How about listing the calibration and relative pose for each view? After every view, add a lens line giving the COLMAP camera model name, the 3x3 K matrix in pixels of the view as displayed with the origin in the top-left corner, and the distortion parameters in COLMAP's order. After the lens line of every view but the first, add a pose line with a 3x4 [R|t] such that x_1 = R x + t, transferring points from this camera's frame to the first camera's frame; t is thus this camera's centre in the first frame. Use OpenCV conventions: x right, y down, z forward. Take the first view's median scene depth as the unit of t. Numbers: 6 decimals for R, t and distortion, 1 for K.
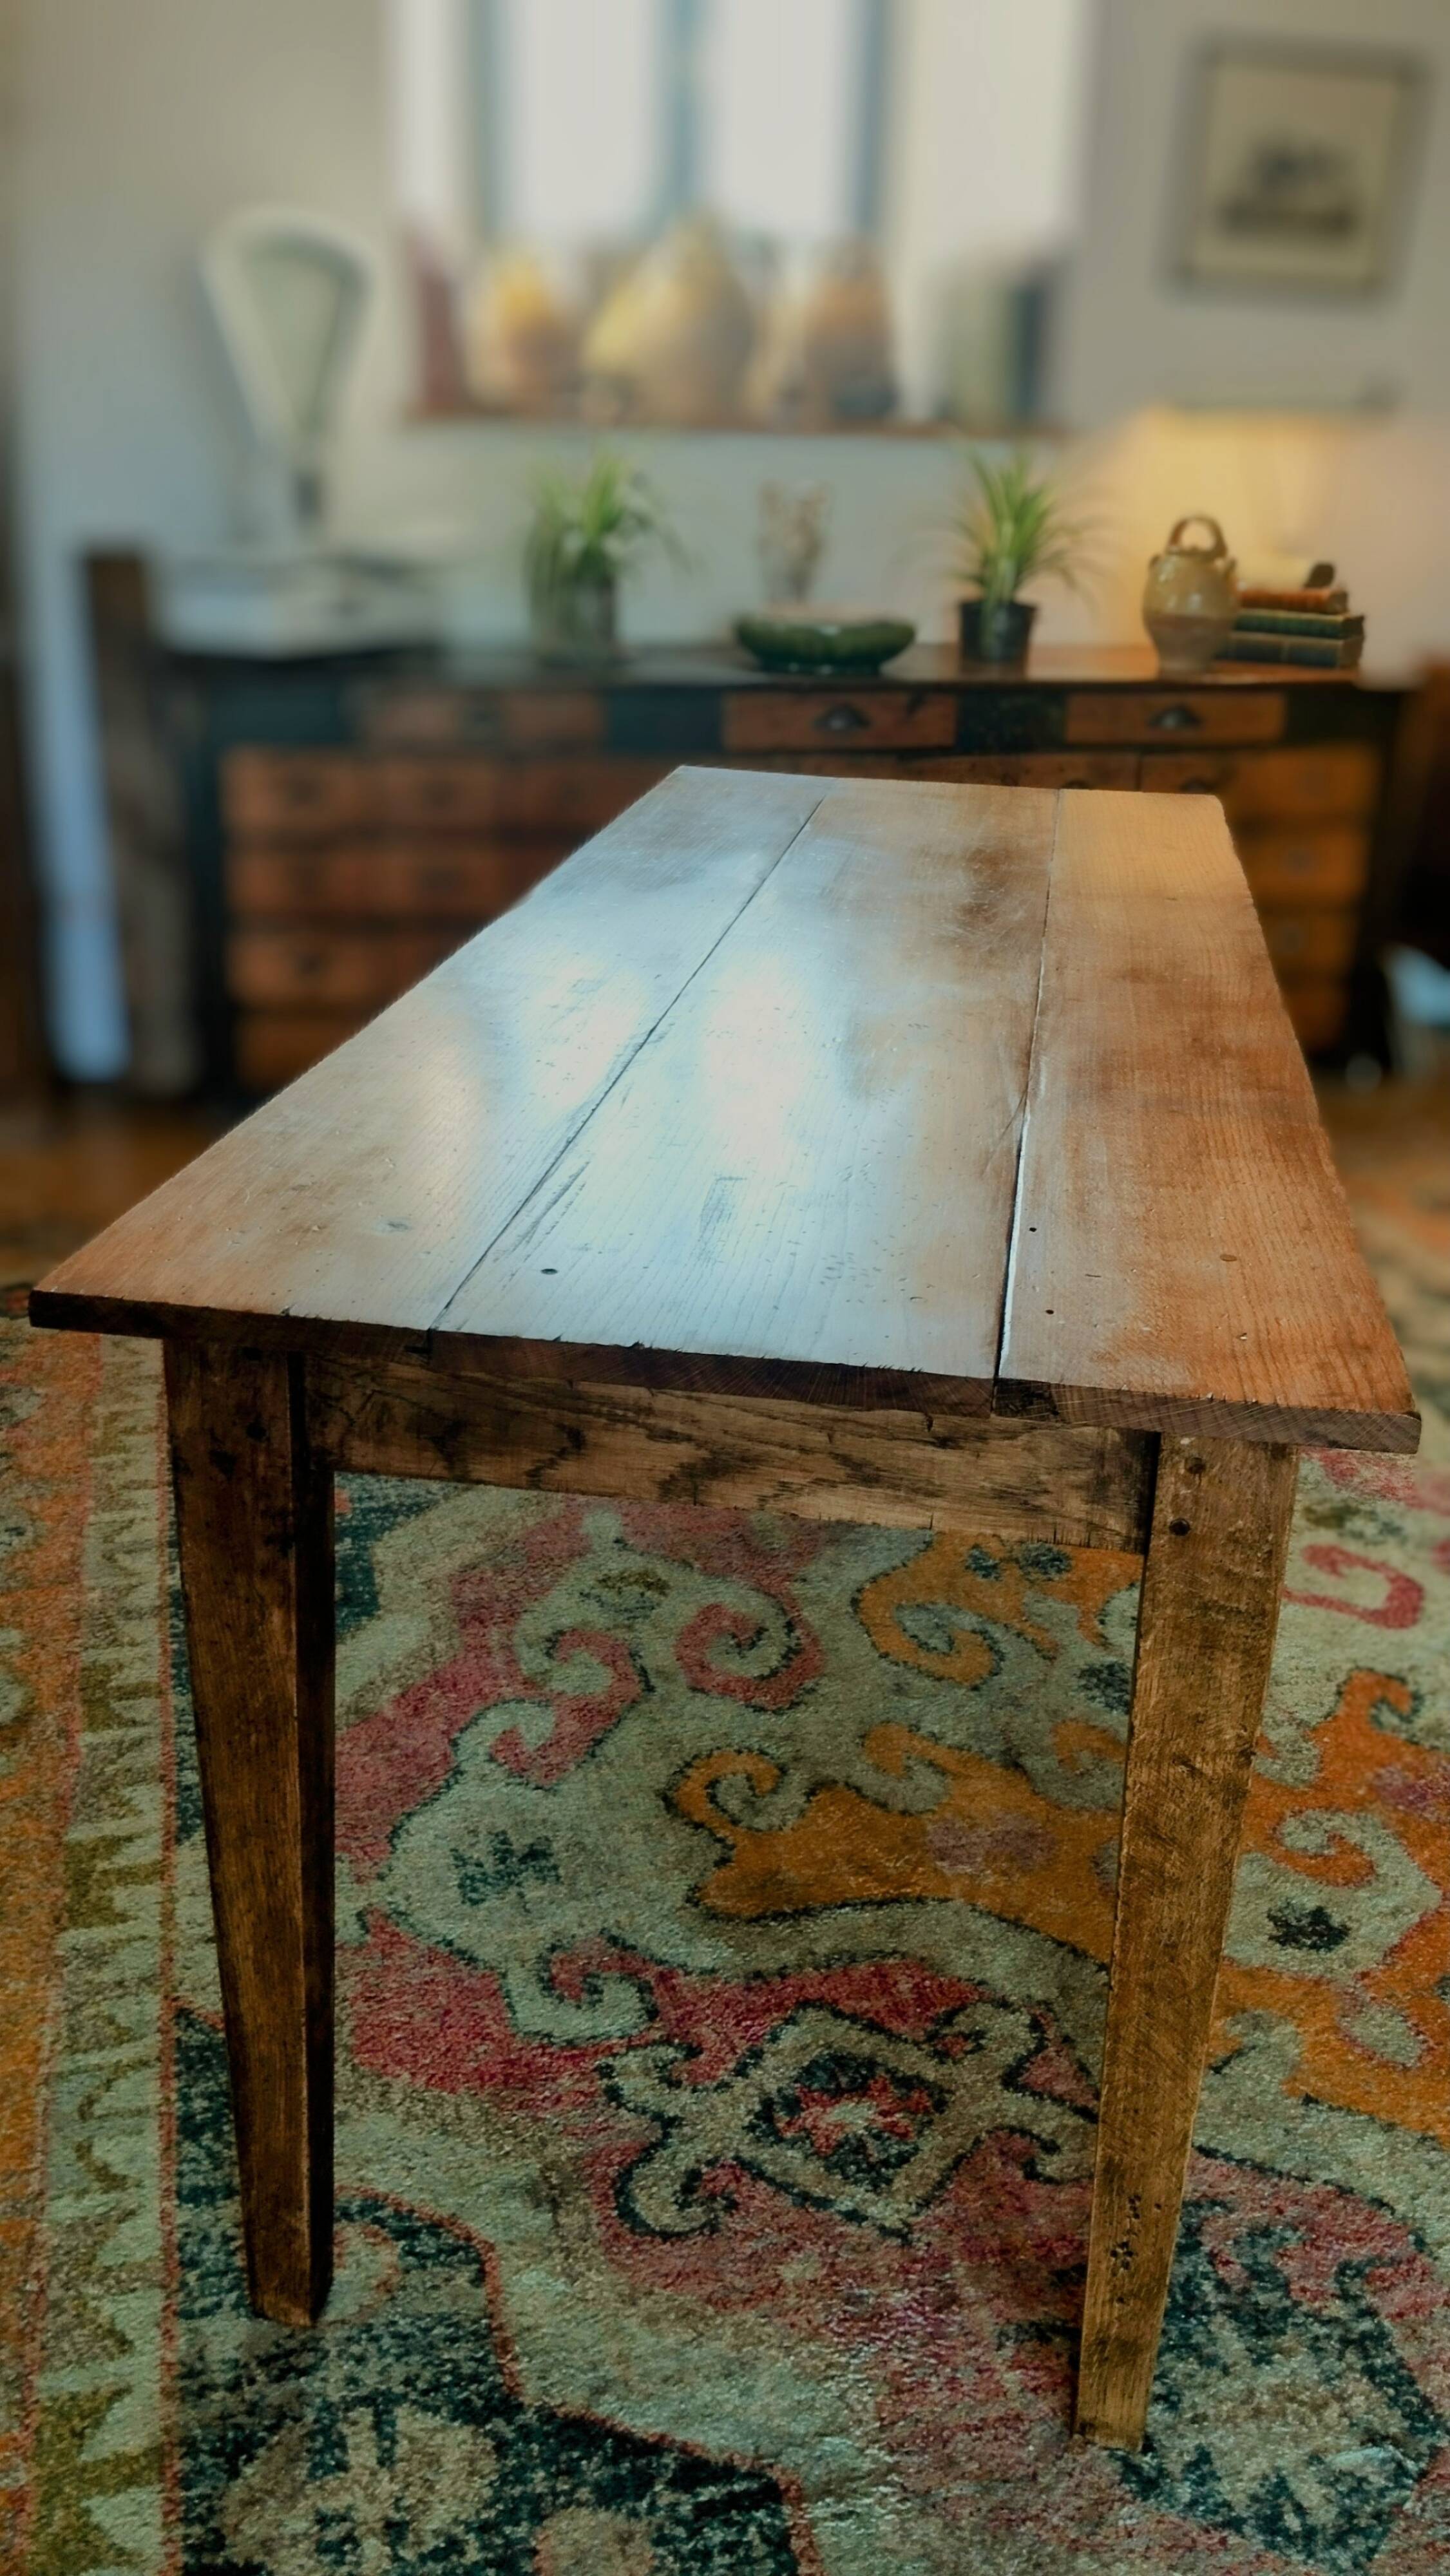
lens RADIAL K [[2153.3, 0, 731.3], [0, 2153.3, 1288.4], [0, 0, 1]] dist [0.073234, -0.087526]
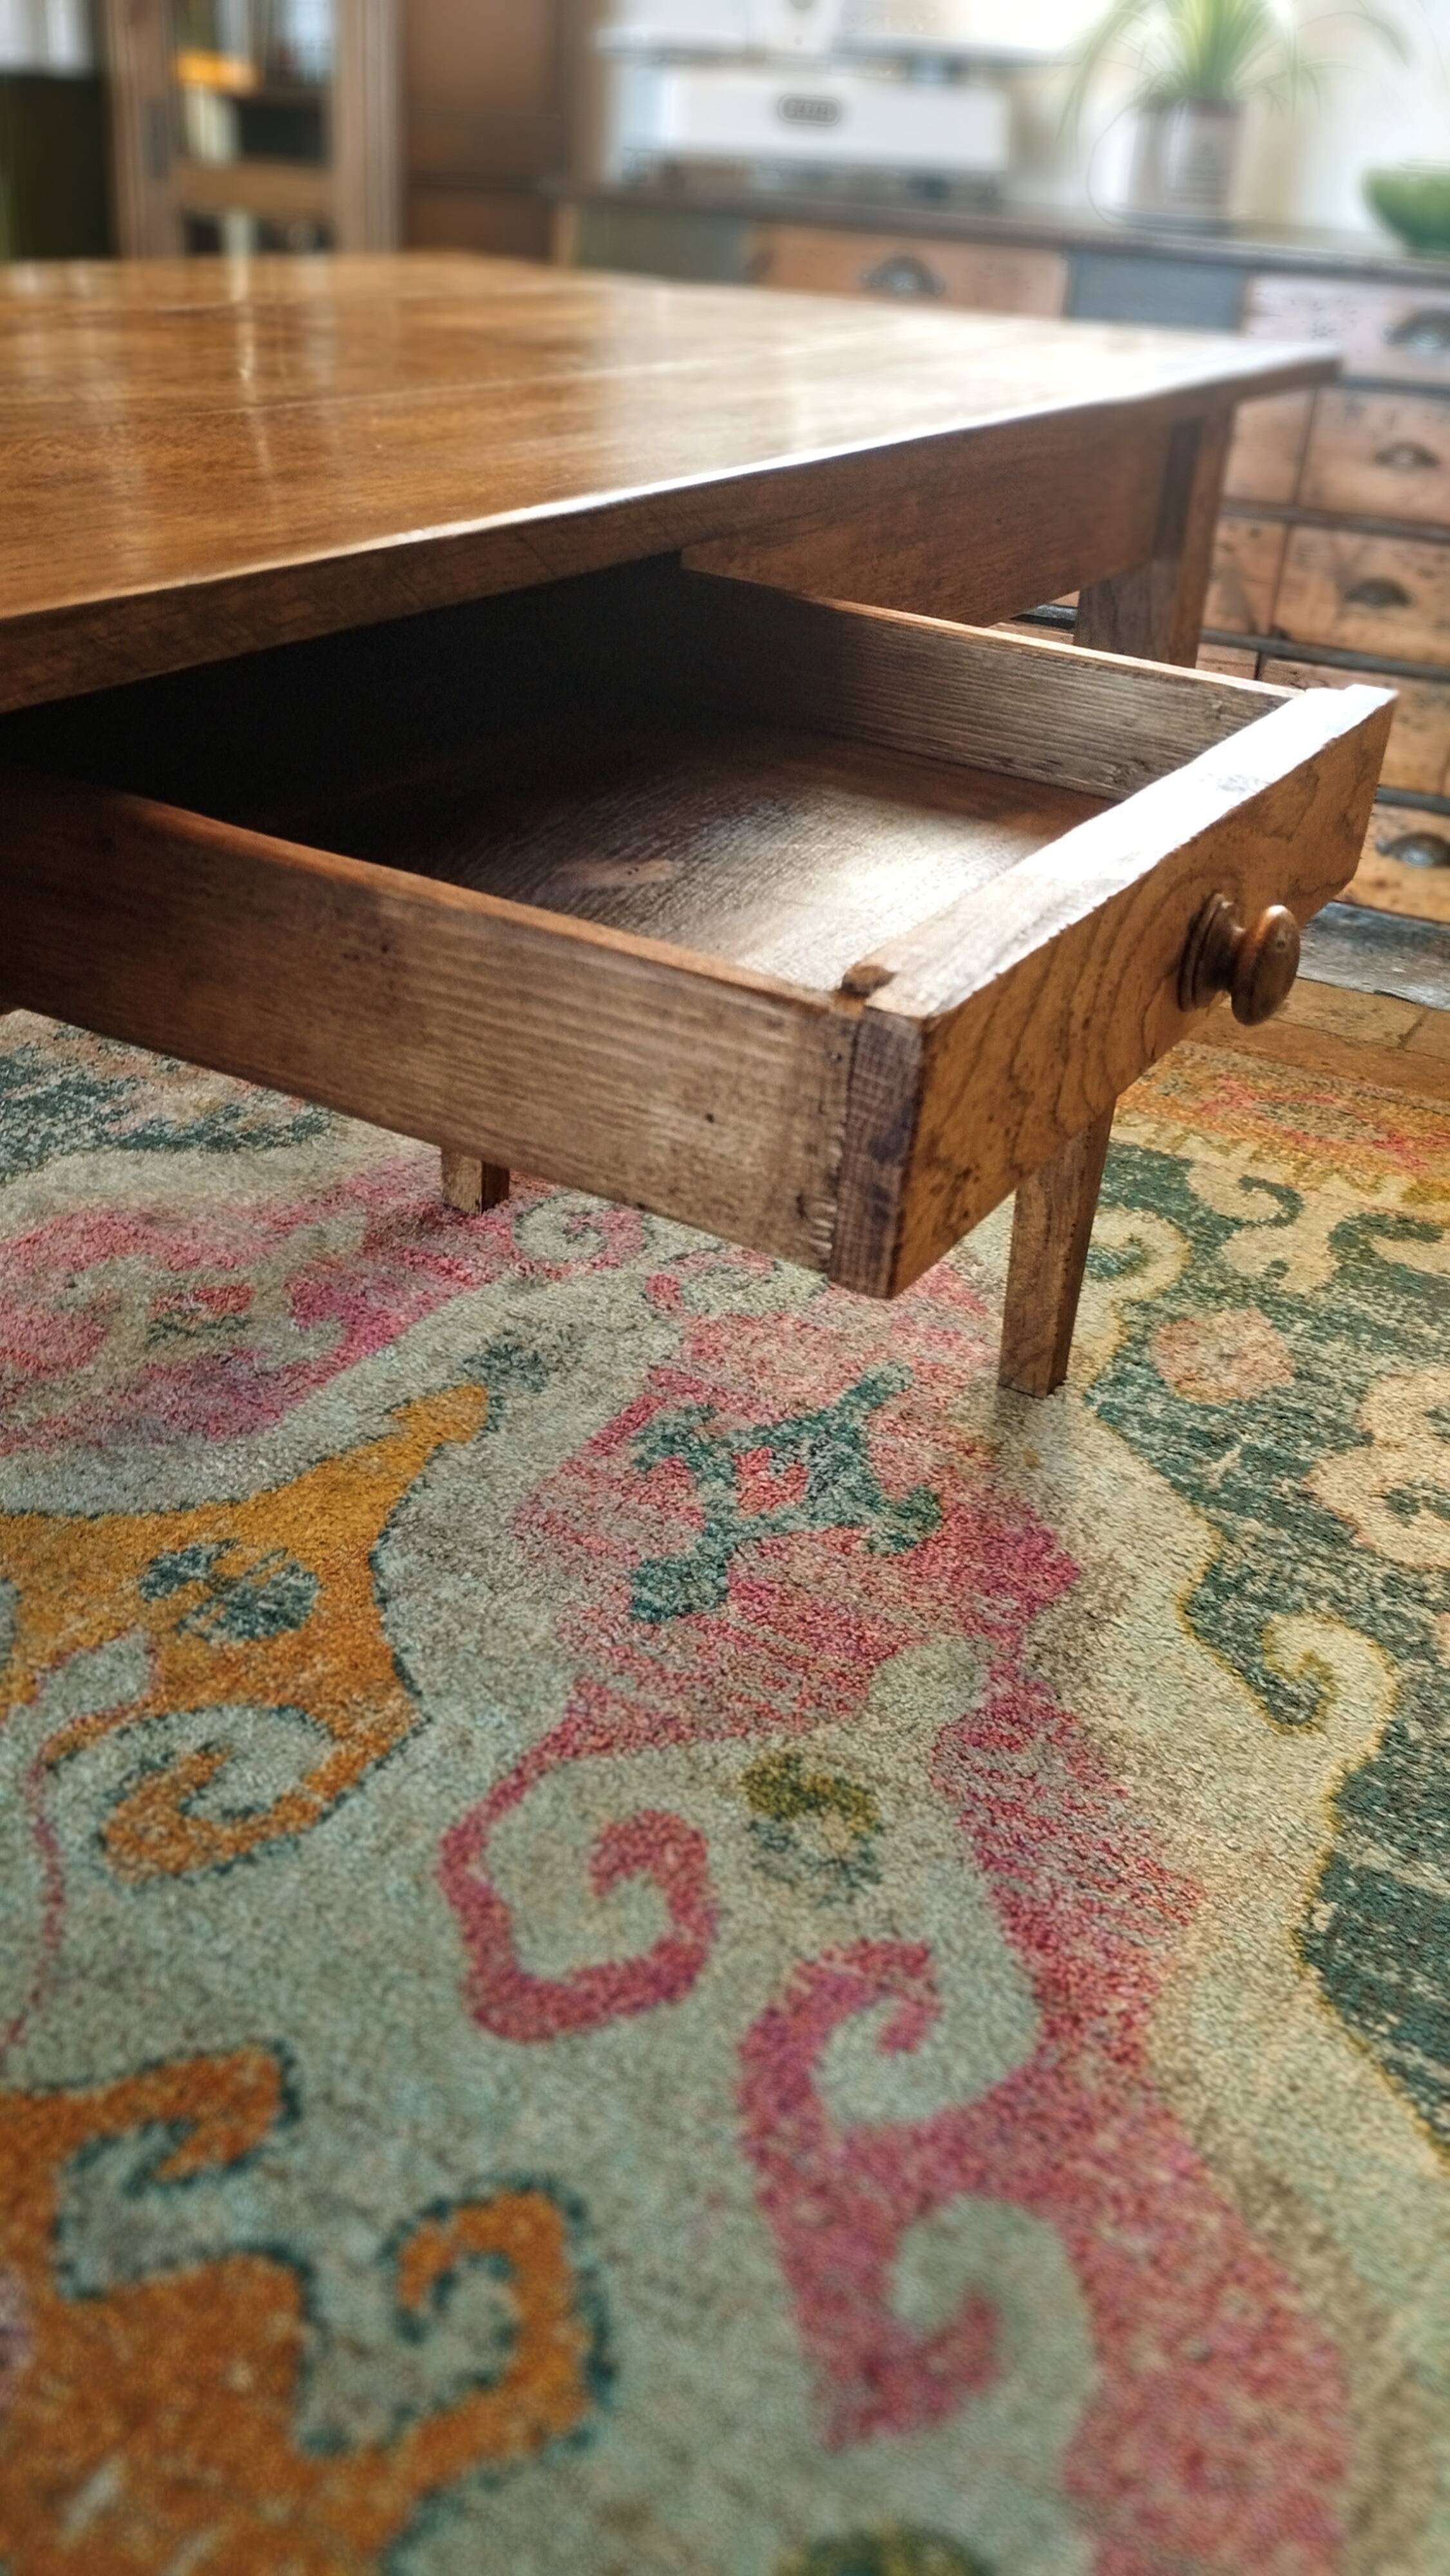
lens RADIAL K [[2153.3, 0, 724.2], [0, 2153.3, 1286.4], [0, 0, 1]] dist [0.073234, -0.087526]
pose [[0.733638, 0.336978, -0.590102, 0.803805], [-0.291145, 0.940515, 0.175118, -0.134272], [0.614011, 0.043332, 0.788107, 0.911098]]
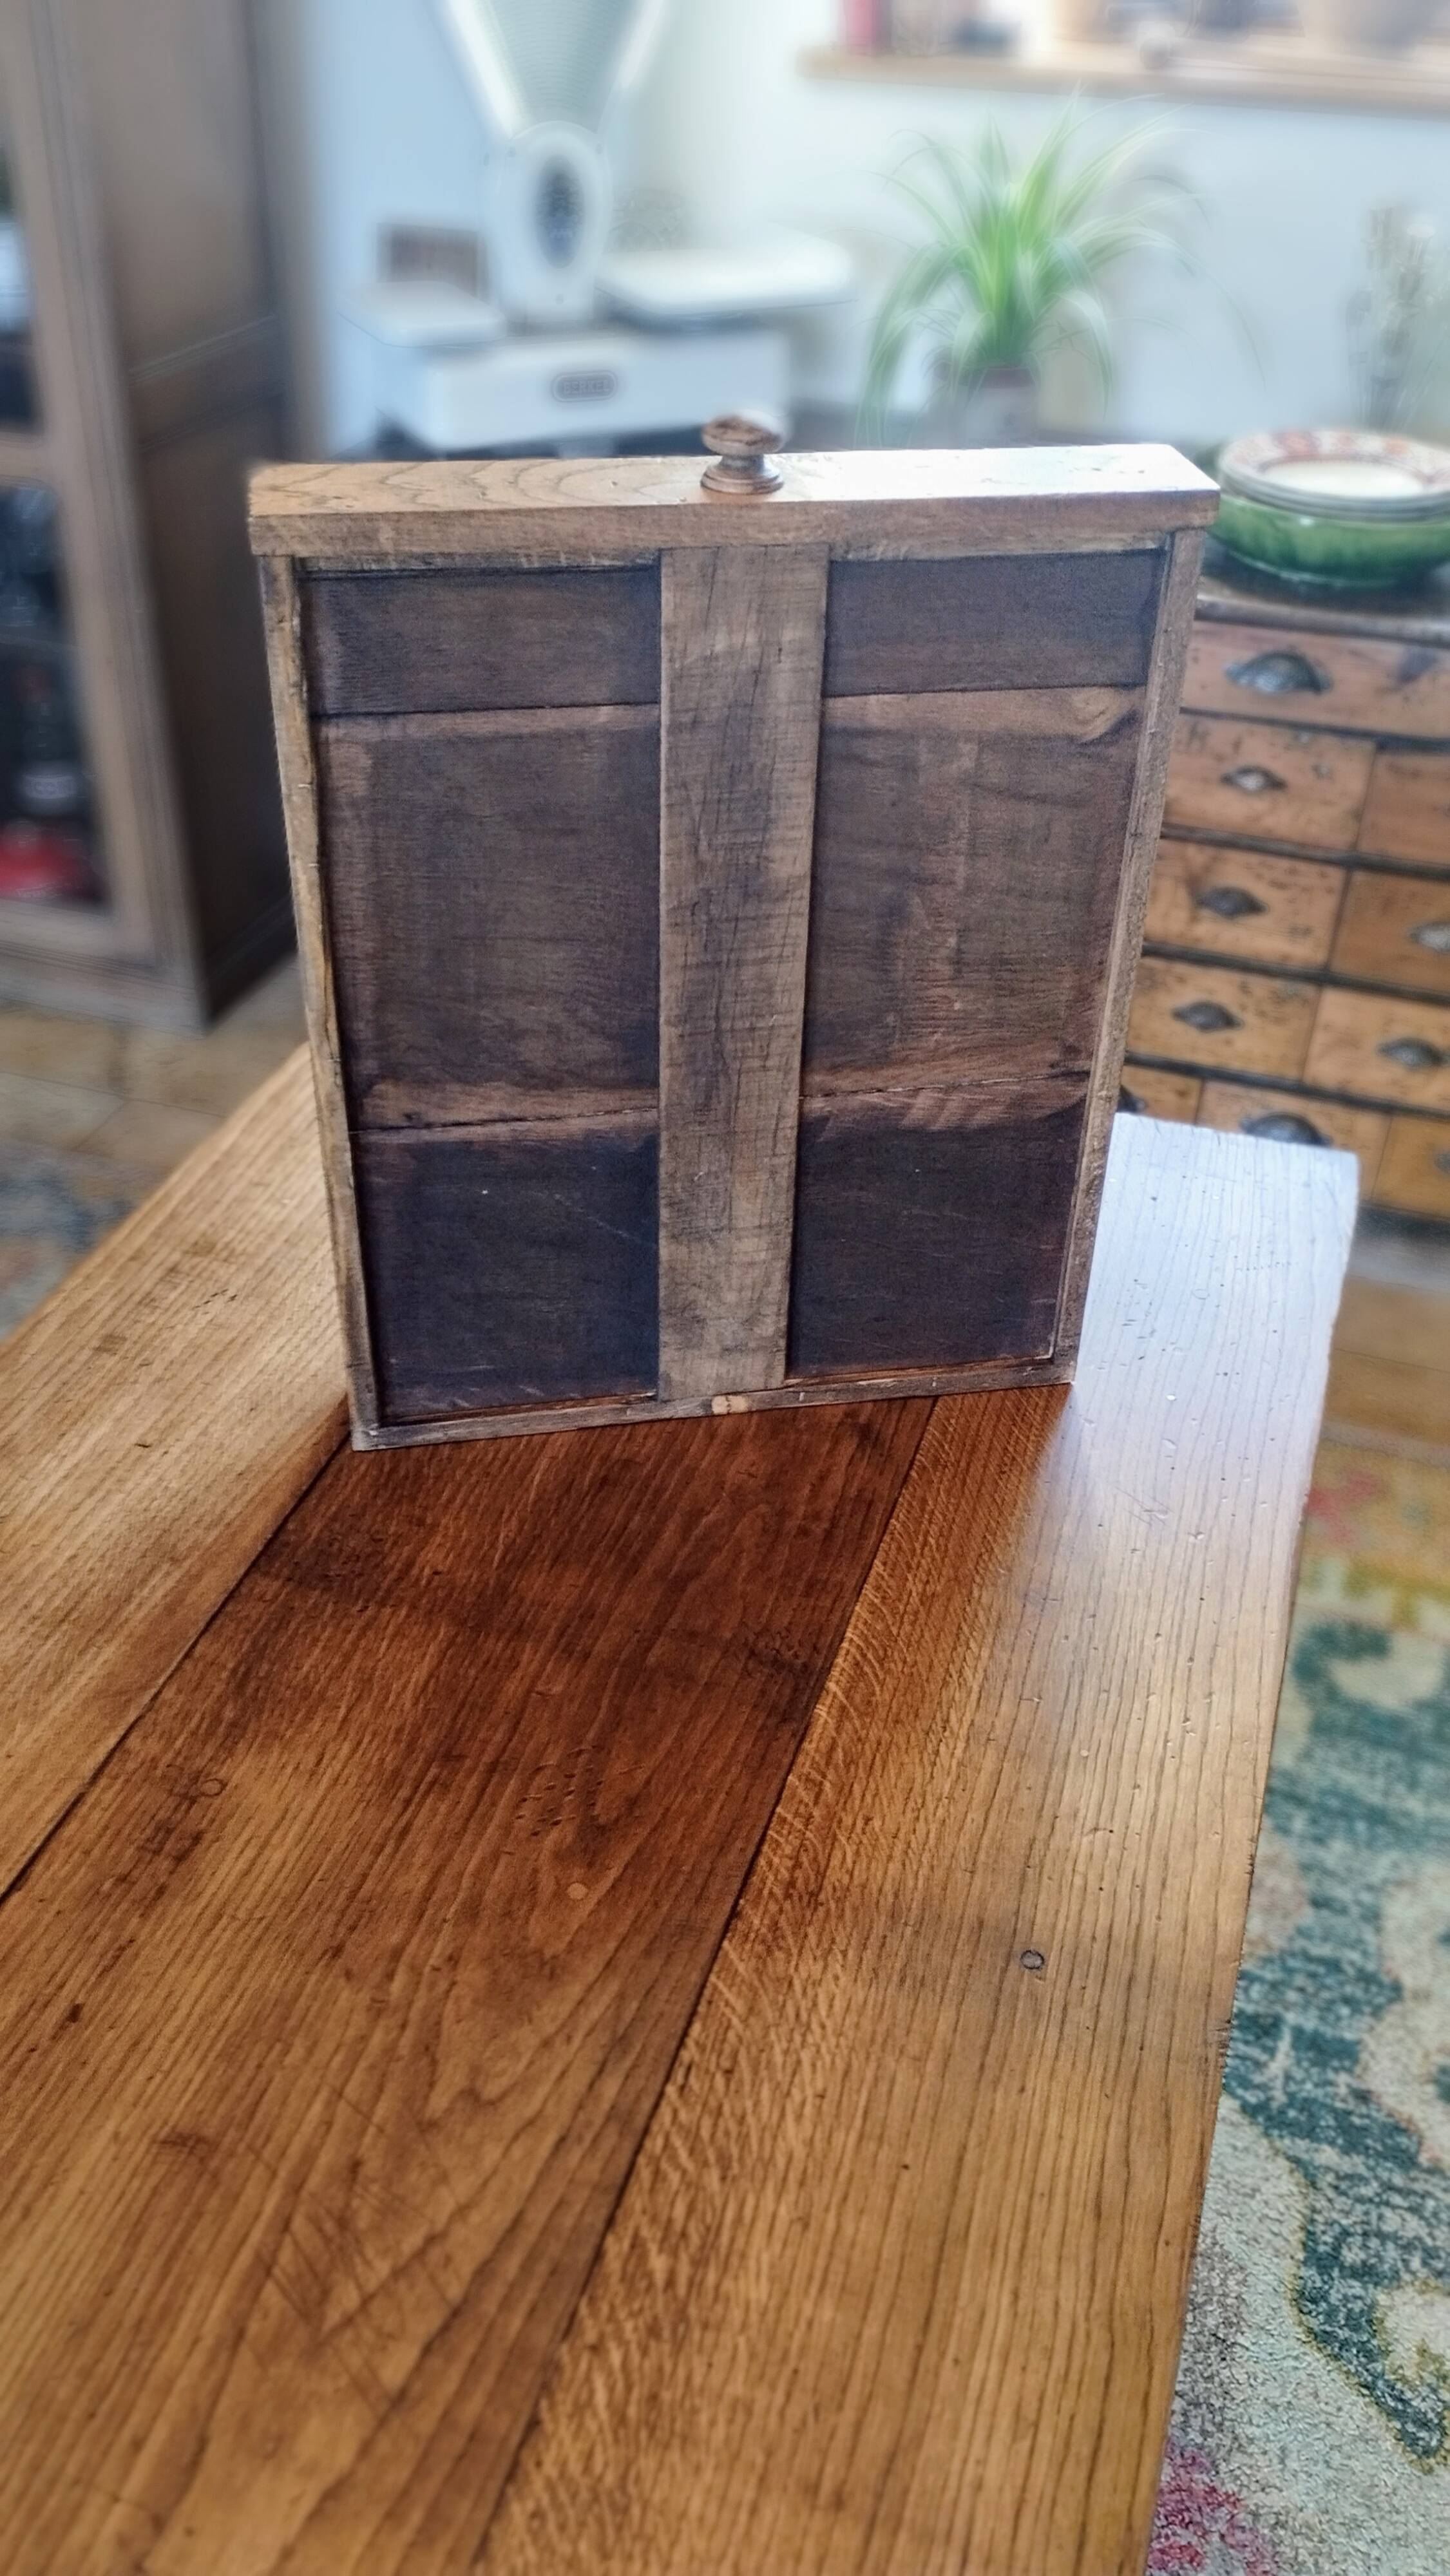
lens RADIAL K [[2153.3, 0, 729.3], [0, 2153.3, 1281.9], [0, 0, 1]] dist [0.073234, -0.087526]
pose [[0.847224, 0.308564, -0.432435, 0.526935], [-0.205141, 0.940905, 0.269471, -0.527298], [0.490030, -0.139592, 0.860456, 0.863849]]
